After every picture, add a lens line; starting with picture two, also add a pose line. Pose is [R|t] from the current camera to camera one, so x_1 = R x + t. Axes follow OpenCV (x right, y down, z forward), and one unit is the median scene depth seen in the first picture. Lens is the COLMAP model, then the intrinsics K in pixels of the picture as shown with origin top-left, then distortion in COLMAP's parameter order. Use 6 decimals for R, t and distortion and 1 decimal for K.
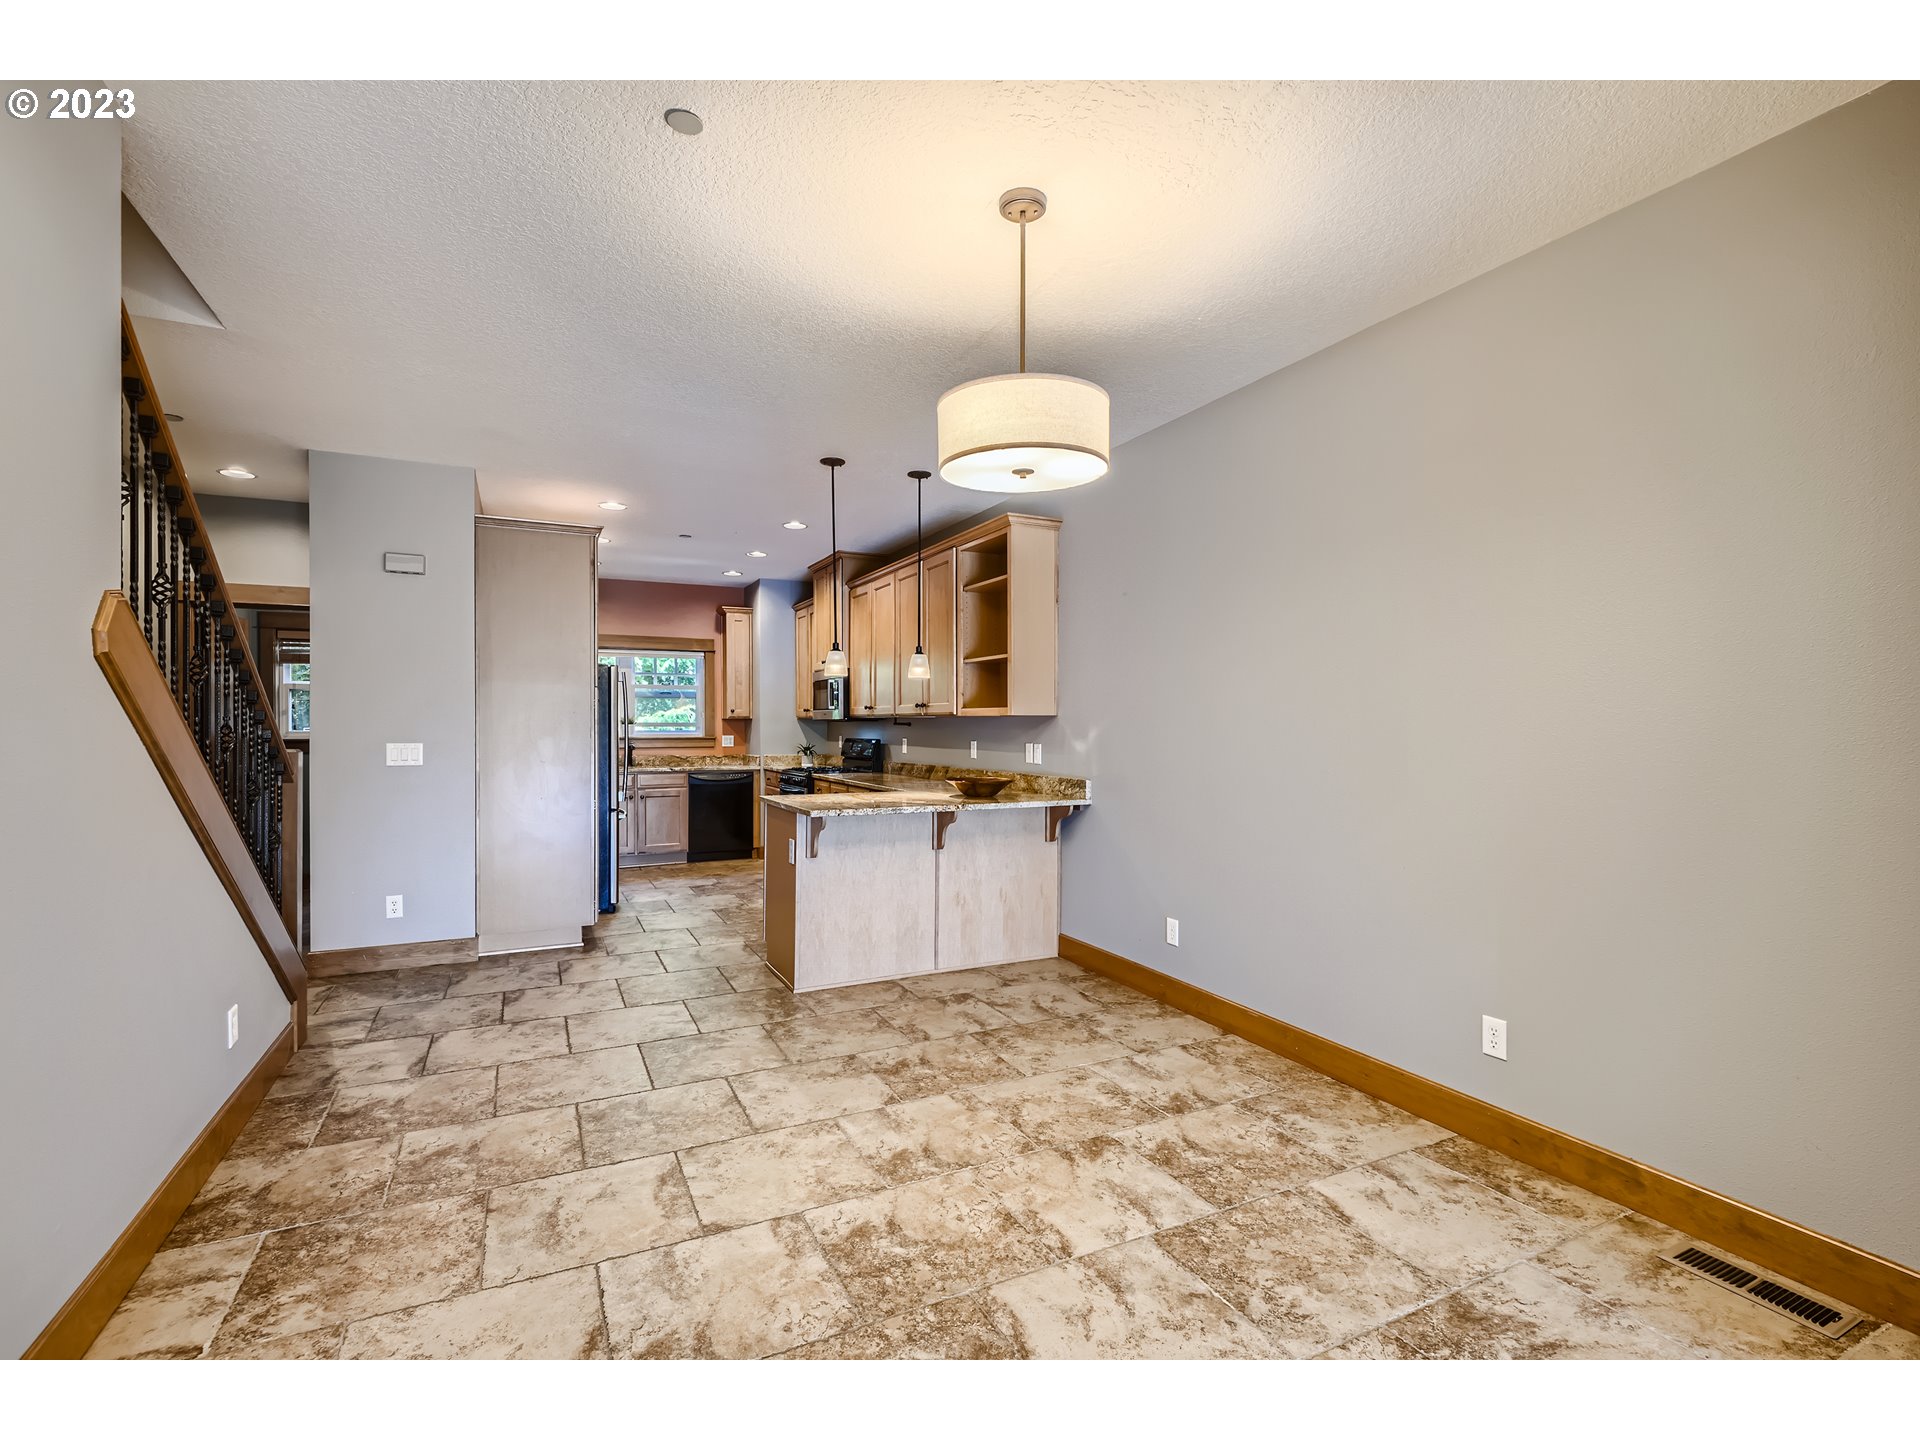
lens RADIAL K [[987.8, 0, 976.3], [0, 987.8, 719.5], [0, 0, 1]] dist [0.021284, -0.022921]
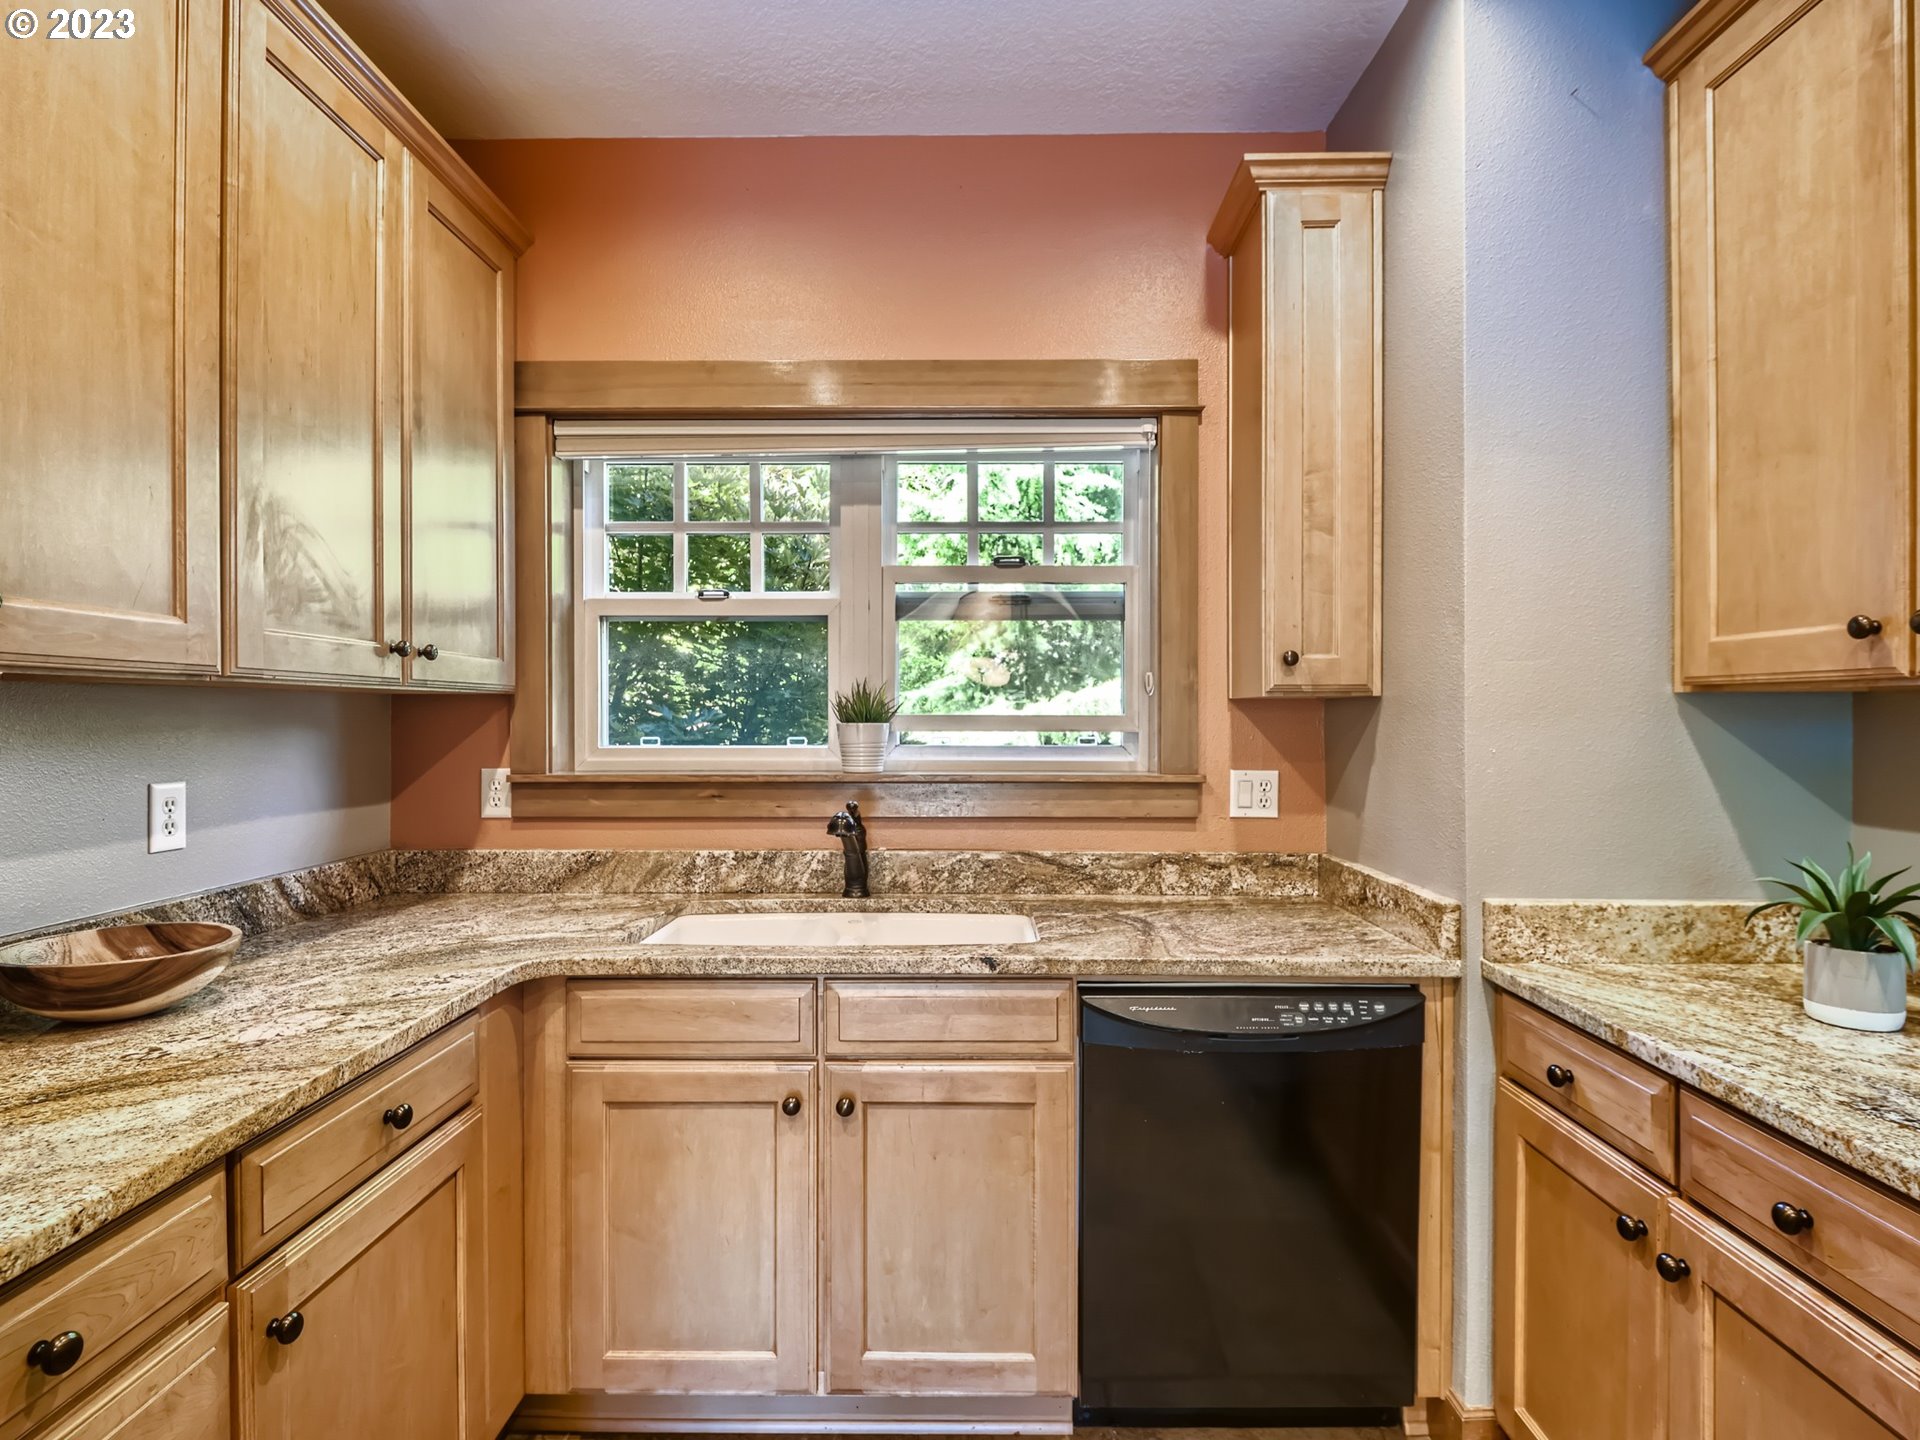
lens RADIAL K [[987.8, 0, 976.3], [0, 987.8, 719.5], [0, 0, 1]] dist [0.021284, -0.022921]
pose [[0.908019, 0.007735, -0.418857, -0.217817], [-0.003231, 0.999929, 0.011462, 0.001758], [0.418915, -0.009054, 0.907980, 0.777779]]
